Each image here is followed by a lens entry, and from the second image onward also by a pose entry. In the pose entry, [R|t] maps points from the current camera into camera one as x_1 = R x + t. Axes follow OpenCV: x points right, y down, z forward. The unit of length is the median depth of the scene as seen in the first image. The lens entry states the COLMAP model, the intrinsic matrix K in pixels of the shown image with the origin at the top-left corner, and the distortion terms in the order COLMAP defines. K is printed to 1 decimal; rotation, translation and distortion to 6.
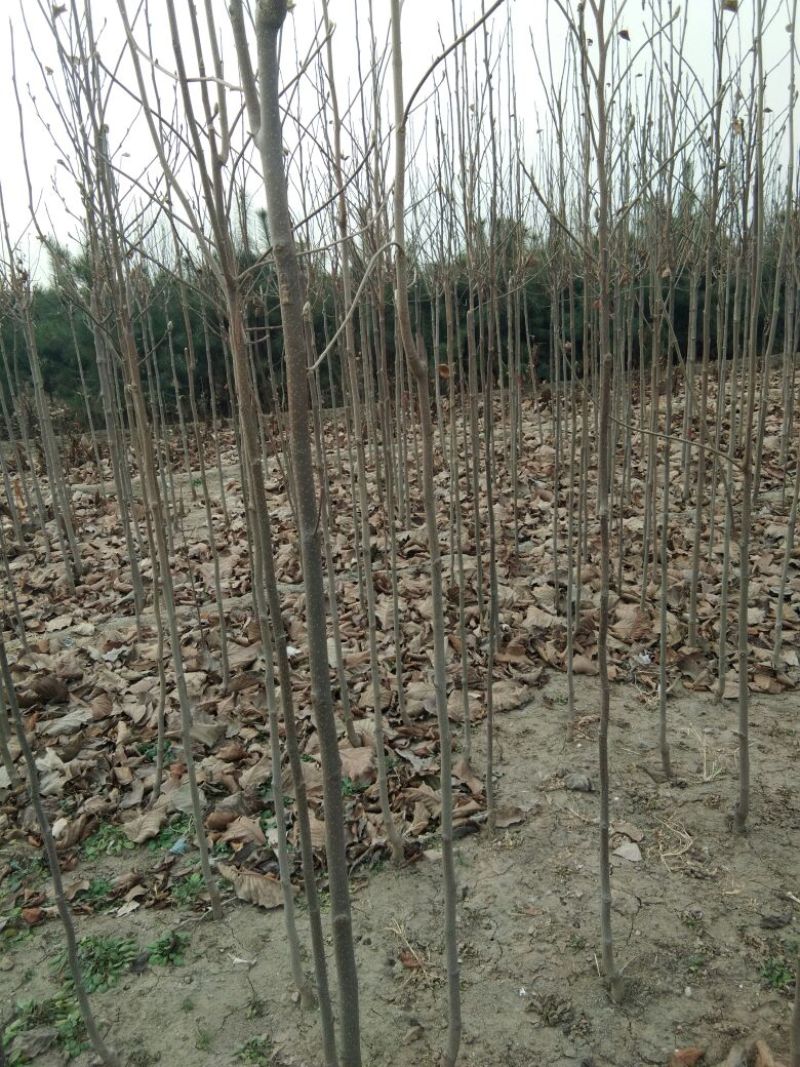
lens RADIAL K [[839.3, 0, 402.1], [0, 839.3, 526.8], [0, 0, 1]] dist [0.093404, -0.119969]
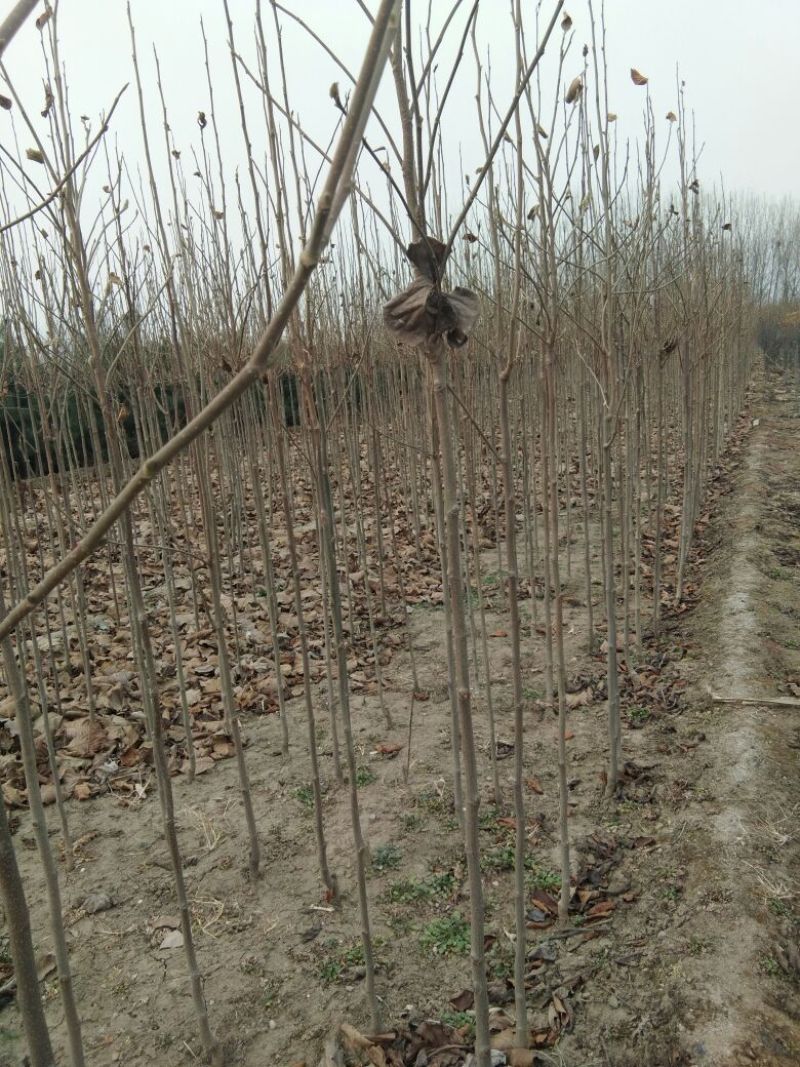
lens RADIAL K [[839.3, 0, 409.2], [0, 839.3, 528.5], [0, 0, 1]] dist [0.093404, -0.119969]
pose [[0.716163, -0.131582, 0.685417, -0.119461], [0.216417, 0.975528, -0.038850, -0.004963], [-0.663532, 0.176159, 0.727113, -0.027340]]
